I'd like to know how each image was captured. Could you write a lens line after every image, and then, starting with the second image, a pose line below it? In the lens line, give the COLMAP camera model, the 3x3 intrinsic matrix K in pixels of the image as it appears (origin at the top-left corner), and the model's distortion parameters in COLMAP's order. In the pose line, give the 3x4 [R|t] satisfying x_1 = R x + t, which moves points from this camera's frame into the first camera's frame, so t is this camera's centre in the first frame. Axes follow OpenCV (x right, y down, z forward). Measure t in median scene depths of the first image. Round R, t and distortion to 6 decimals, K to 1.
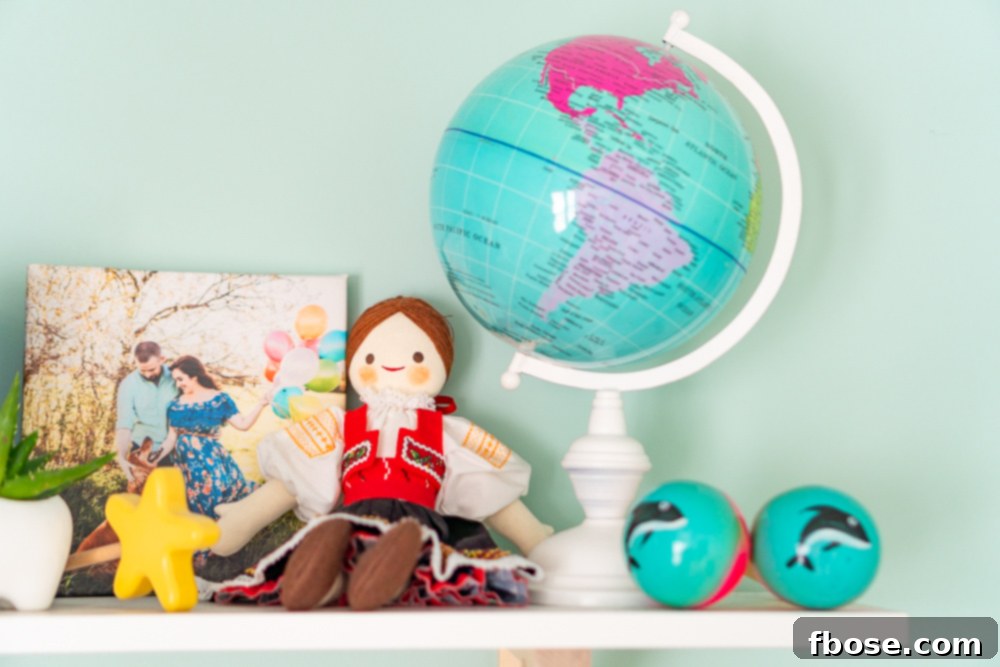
lens RADIAL K [[1539.7, 0, 478.5], [0, 1539.7, 321.1], [0, 0, 1]] dist [0.073942, 0.000000]
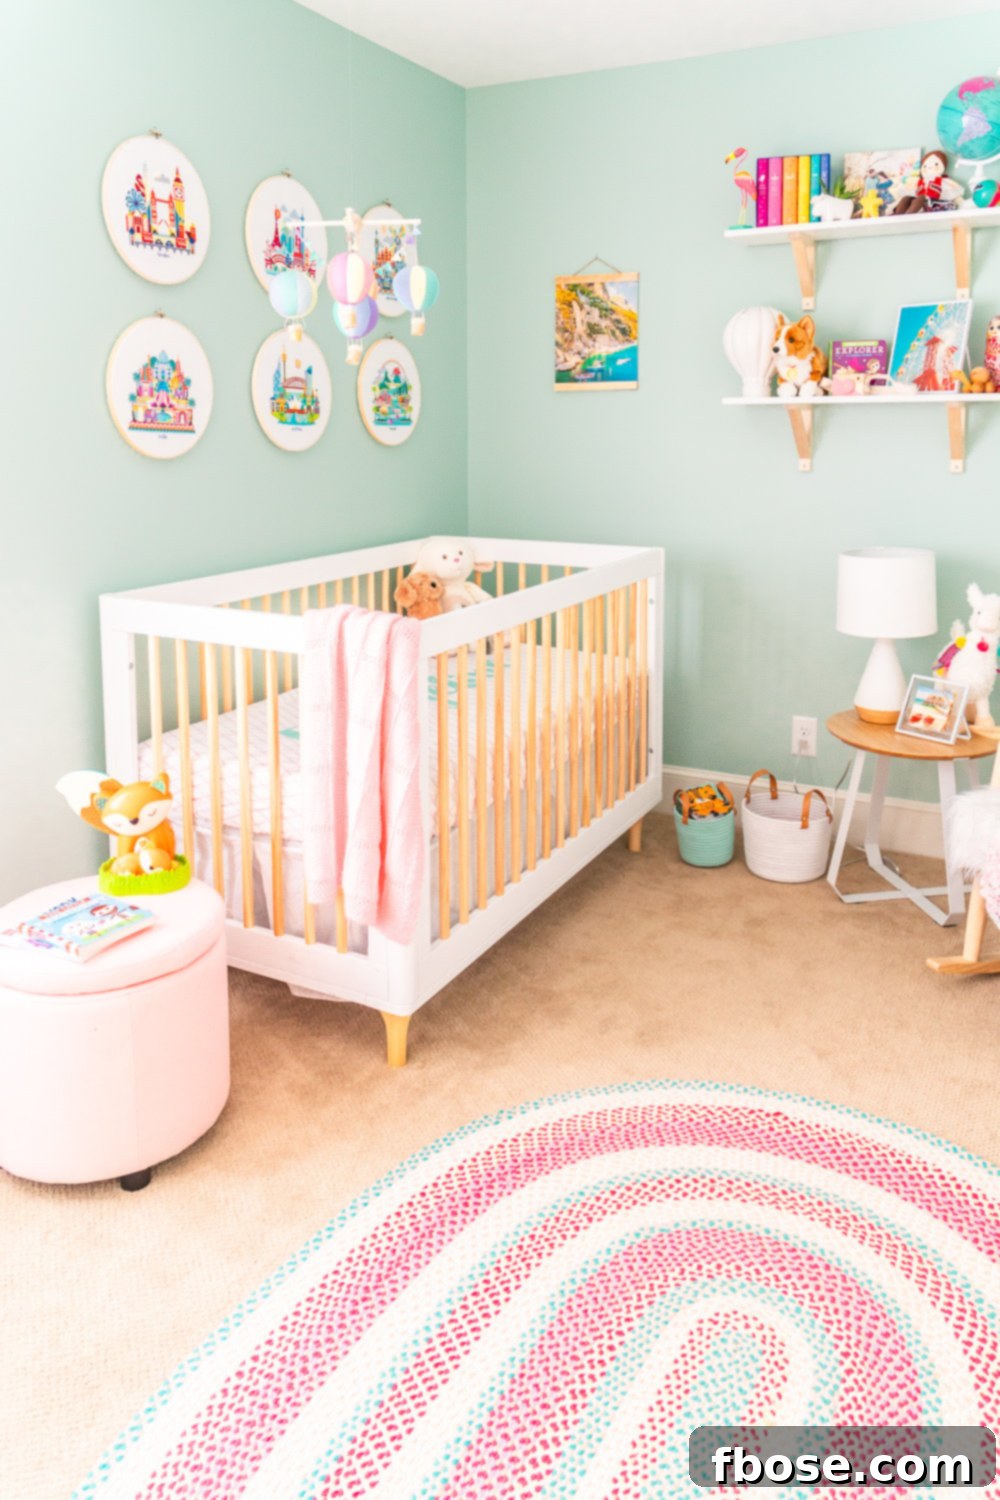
lens RADIAL K [[1138.6, 0, 522.3], [0, 1138.6, 553.0], [0, 0, 1]] dist [-0.015219, 0.010390]
pose [[0.843779, 0.048168, -0.534525, 0.715604], [0.074160, 0.975946, 0.205013, 0.340539], [0.531543, -0.212626, 0.819910, -2.369686]]
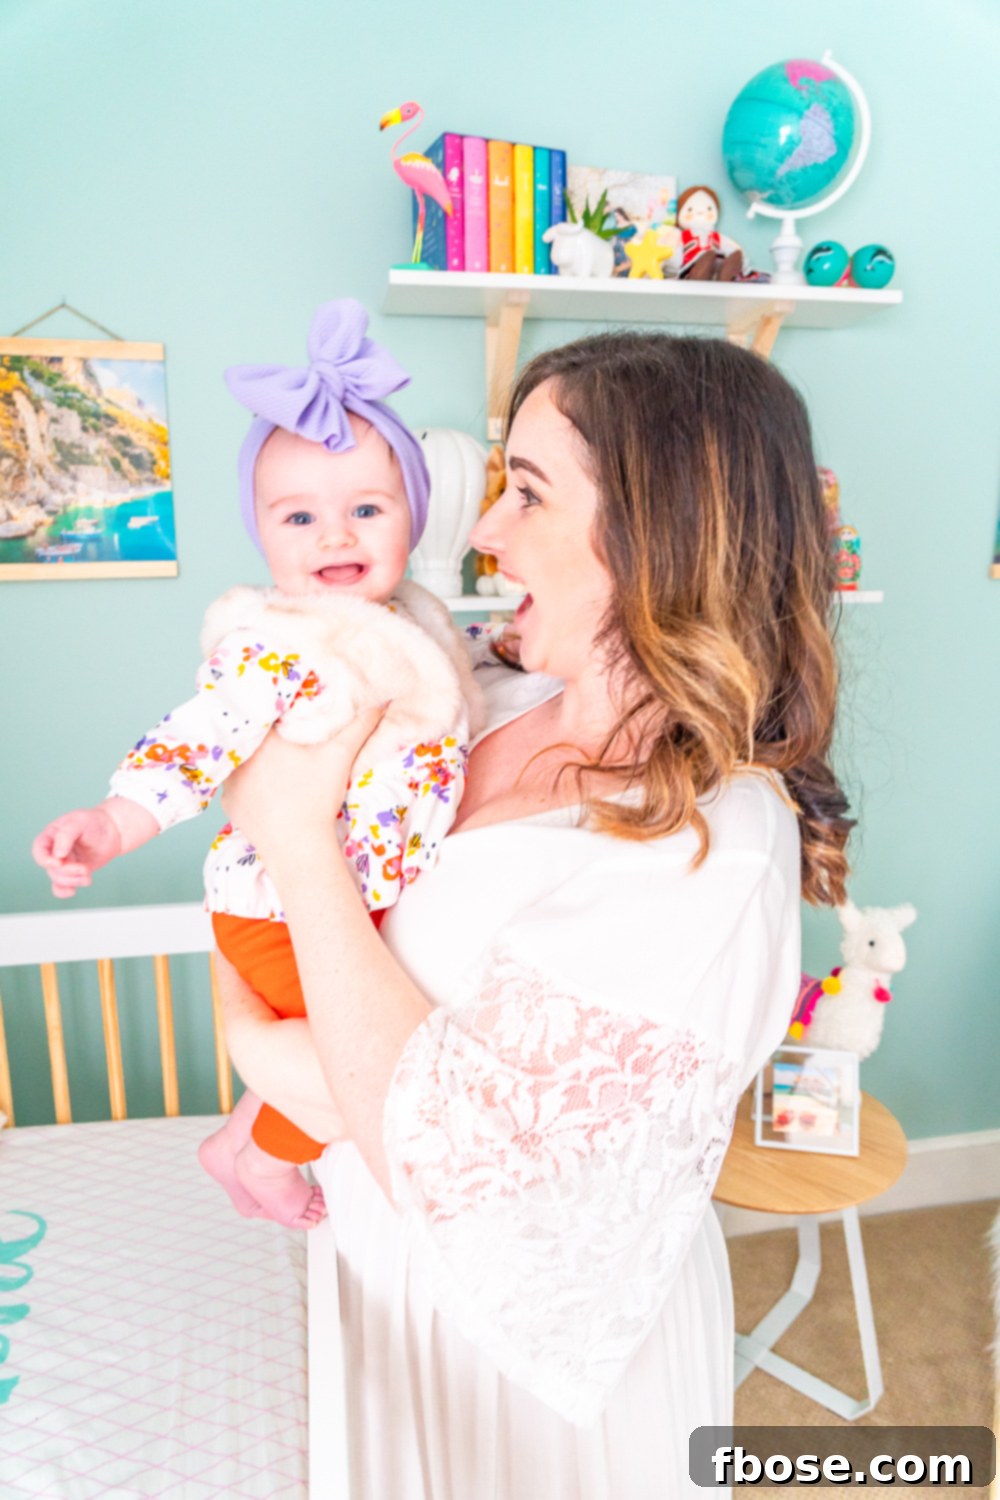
lens RADIAL K [[996.2, 0, 504.1], [0, 996.2, 735.1], [0, 0, 1]] dist [-0.008218, 0.001796]
pose [[0.995083, -0.033942, 0.093050, -0.561210], [0.004036, 0.952565, 0.304308, 0.352484], [-0.098965, -0.302436, 0.948018, -0.784880]]
